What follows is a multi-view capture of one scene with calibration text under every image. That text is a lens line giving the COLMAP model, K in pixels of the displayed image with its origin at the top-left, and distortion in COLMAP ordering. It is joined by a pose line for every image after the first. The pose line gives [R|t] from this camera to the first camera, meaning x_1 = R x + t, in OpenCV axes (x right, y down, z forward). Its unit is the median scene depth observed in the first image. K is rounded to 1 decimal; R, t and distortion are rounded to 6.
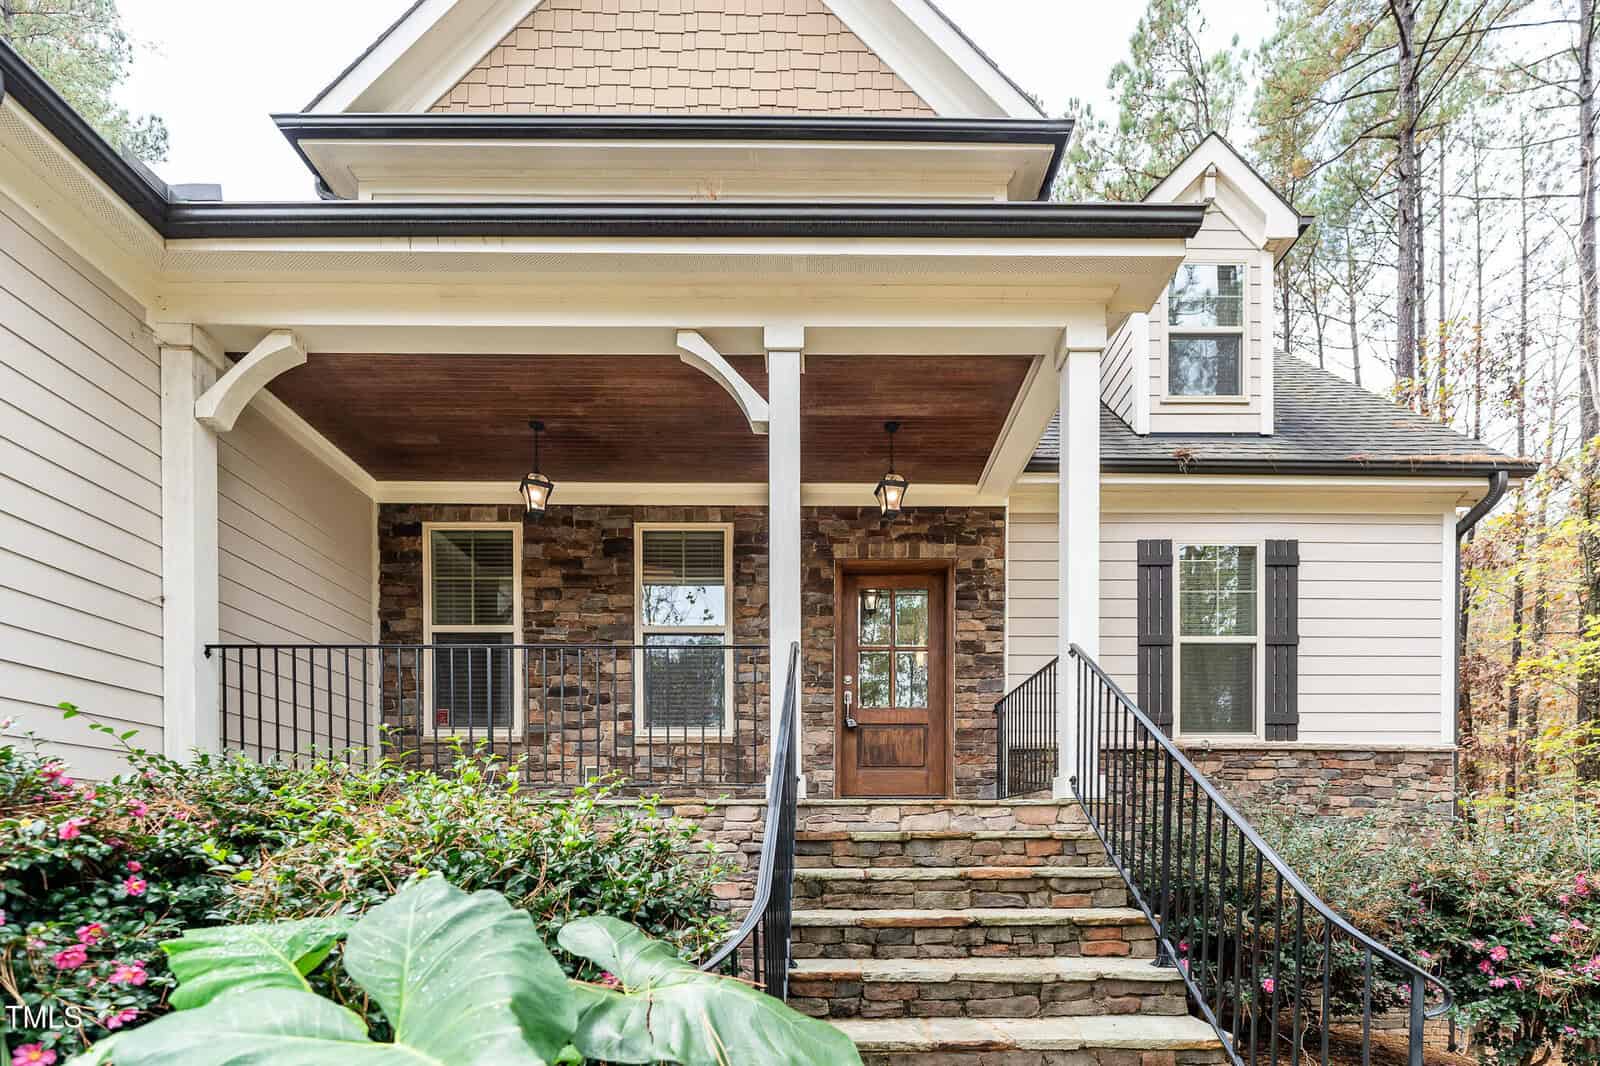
lens RADIAL K [[668.4, 0, 844.5], [0, 668.4, 847.5], [0, 0, 1]] dist [-0.002334, -0.000388]
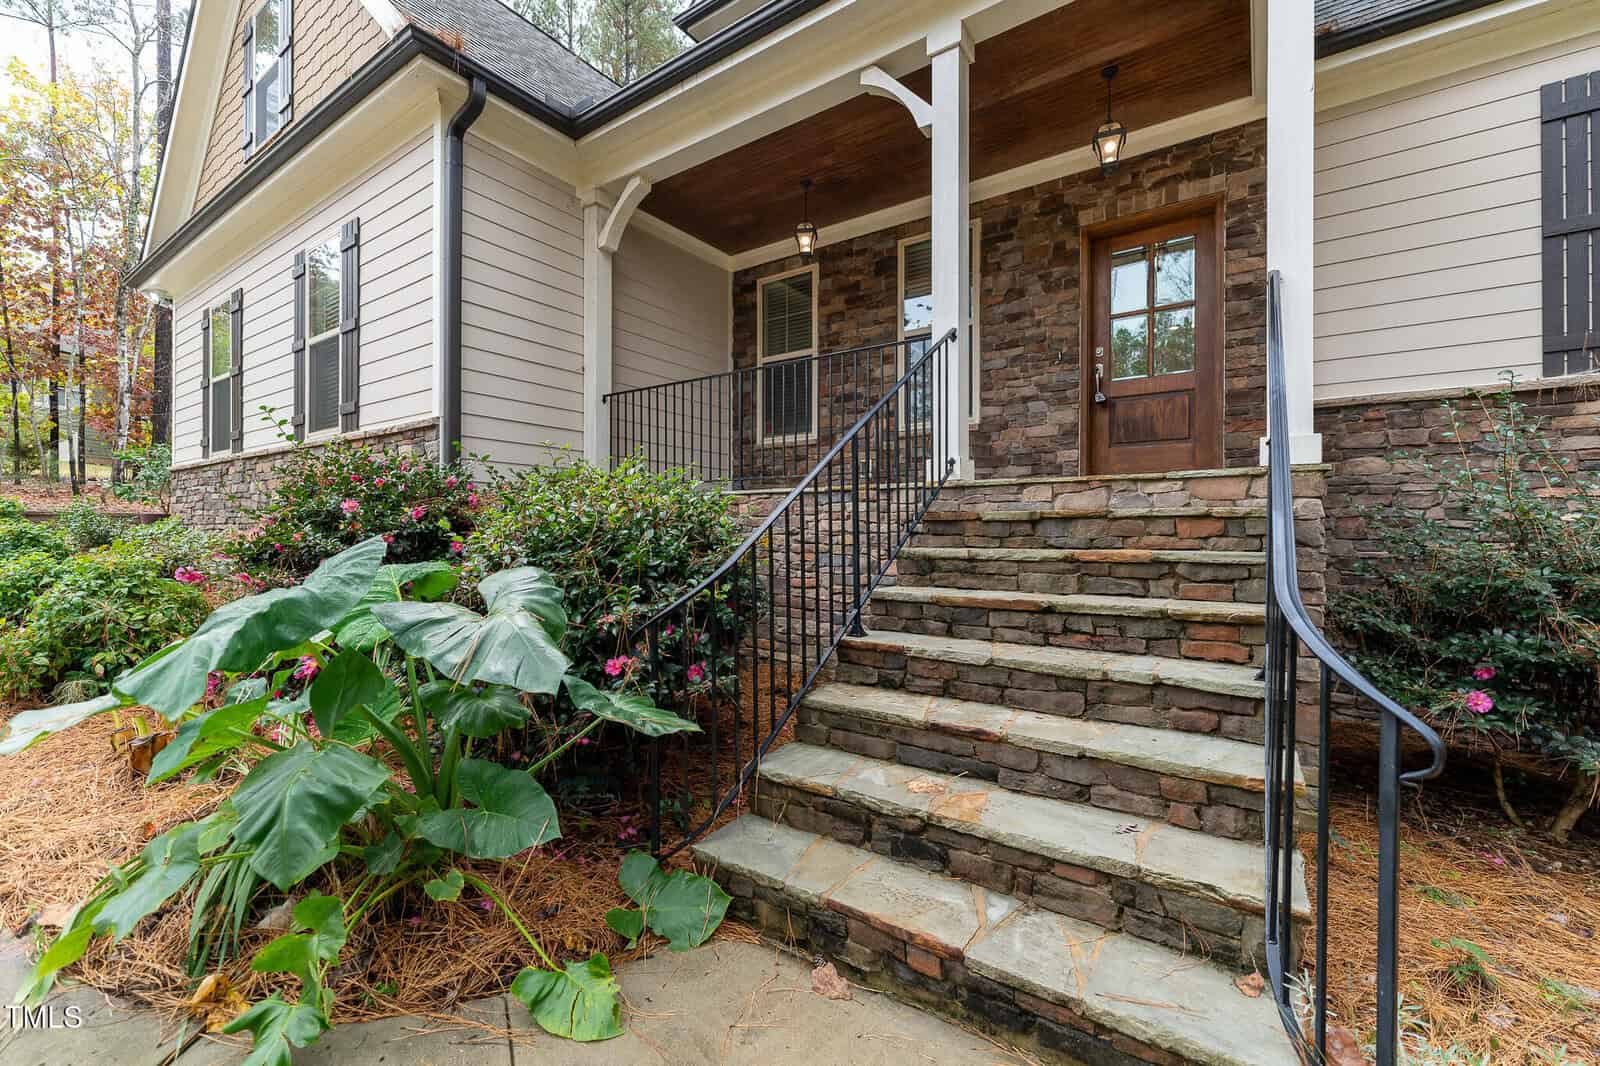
lens RADIAL K [[658.9, 0, 877.1], [0, 658.9, 528.0], [0, 0, 1]] dist [0.002462, 0.000164]
pose [[0.833582, -0.000596, -0.552396, 0.405130], [-0.006104, 0.999928, -0.010289, 0.011462], [0.552362, 0.011948, 0.833518, 0.096449]]
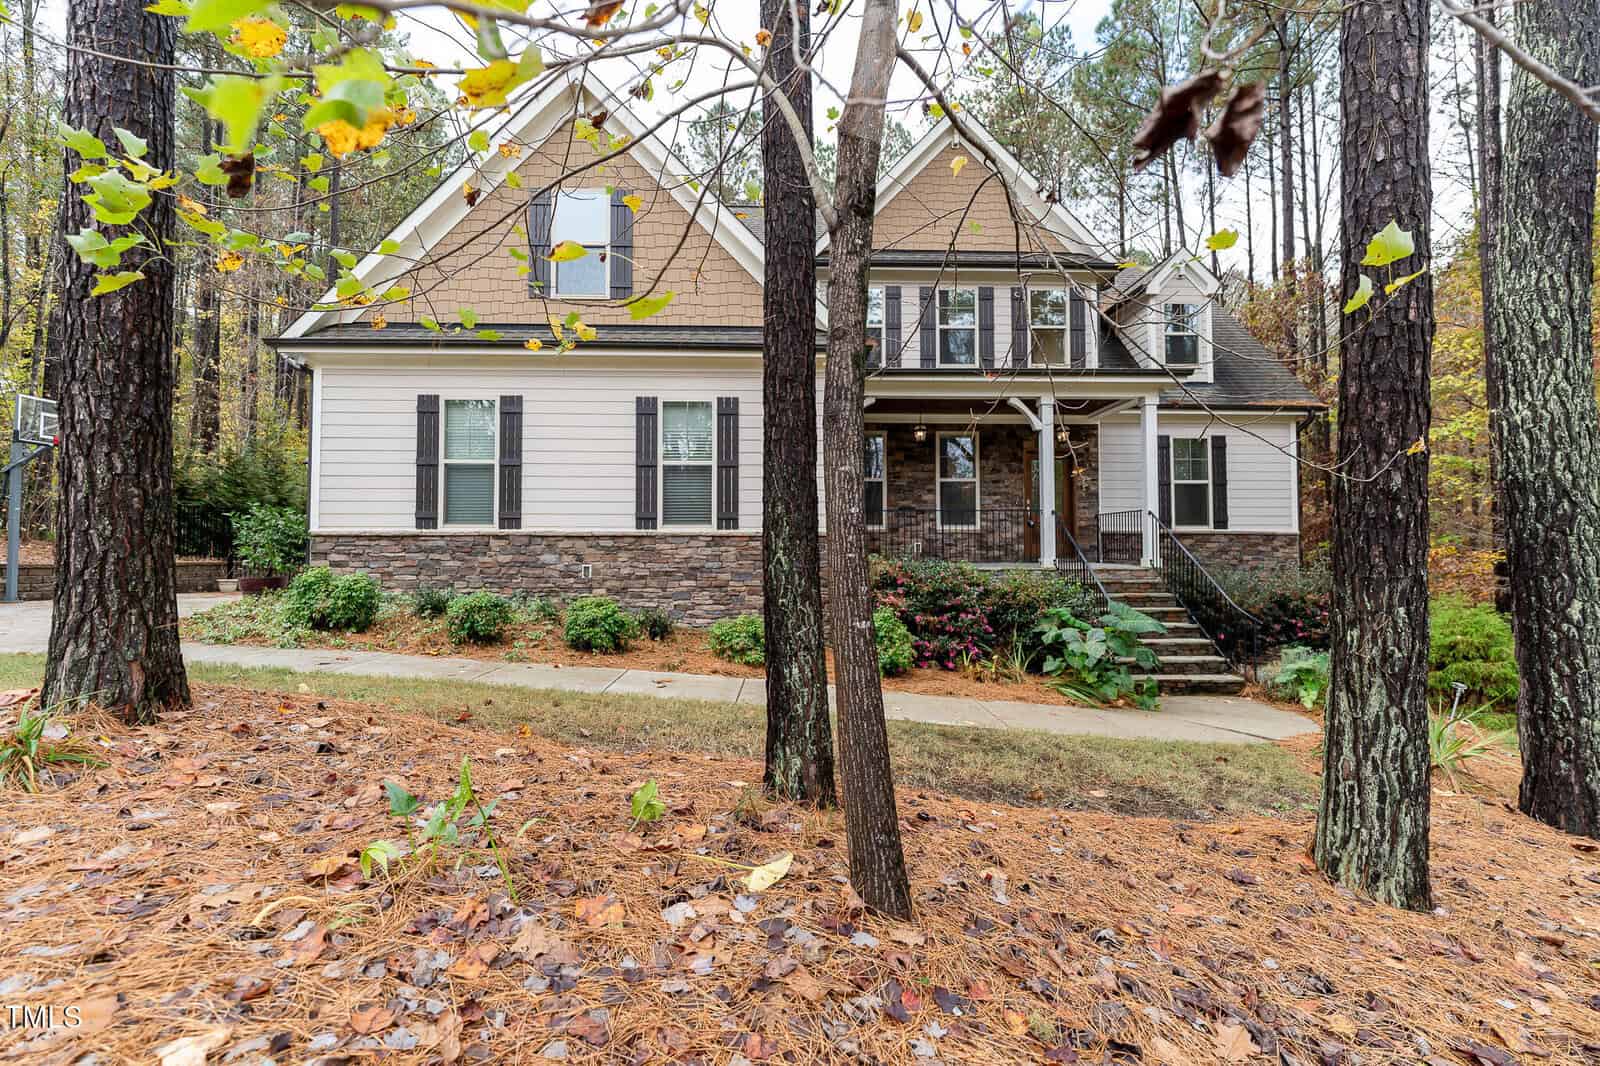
lens RADIAL K [[614.3, 0, 857.4], [0, 614.3, 546.1], [0, 0, 1]] dist [0.000859, -0.000012]
pose [[0.998217, 0.004711, 0.059496, -1.044023], [-0.003881, 0.999894, -0.014059, -0.124206], [-0.059556, 0.013804, 0.998130, -1.495291]]
